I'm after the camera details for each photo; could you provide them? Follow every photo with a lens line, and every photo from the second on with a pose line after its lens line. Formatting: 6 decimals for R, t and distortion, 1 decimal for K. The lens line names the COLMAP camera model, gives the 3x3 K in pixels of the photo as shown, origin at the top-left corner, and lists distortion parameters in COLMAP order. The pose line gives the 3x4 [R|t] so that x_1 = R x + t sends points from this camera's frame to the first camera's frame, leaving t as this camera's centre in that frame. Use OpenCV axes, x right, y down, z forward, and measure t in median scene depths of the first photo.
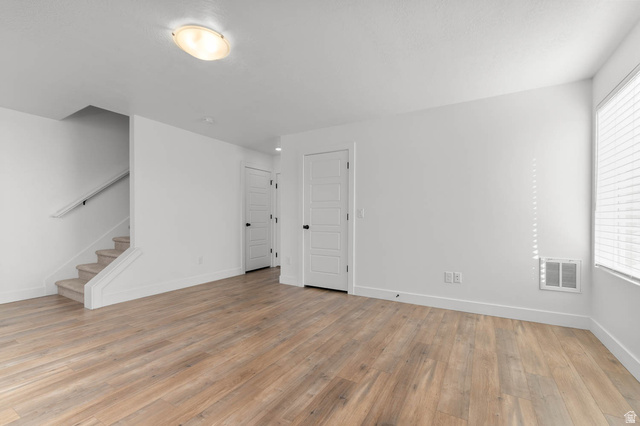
lens RADIAL K [[275.6, 0, 322.2], [0, 275.6, 218.5], [0, 0, 1]] dist [-0.001574, -0.000055]
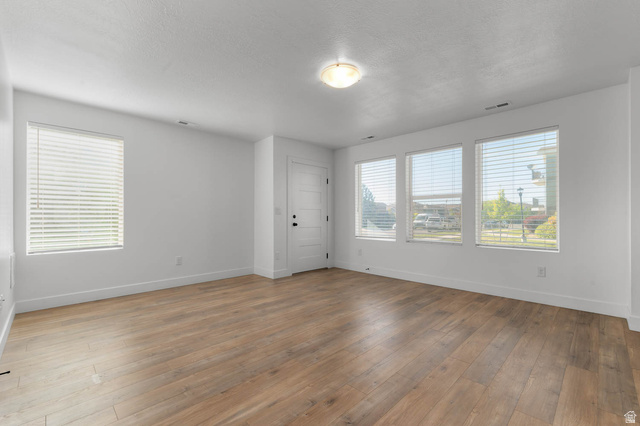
lens RADIAL K [[275.6, 0, 322.2], [0, 275.6, 218.5], [0, 0, 1]] dist [-0.001574, -0.000055]
pose [[-0.966979, 0.000463, 0.254855, -0.555432], [0.001408, 0.999993, 0.003526, 0.009751], [-0.254851, 0.003768, -0.966973, 1.848326]]
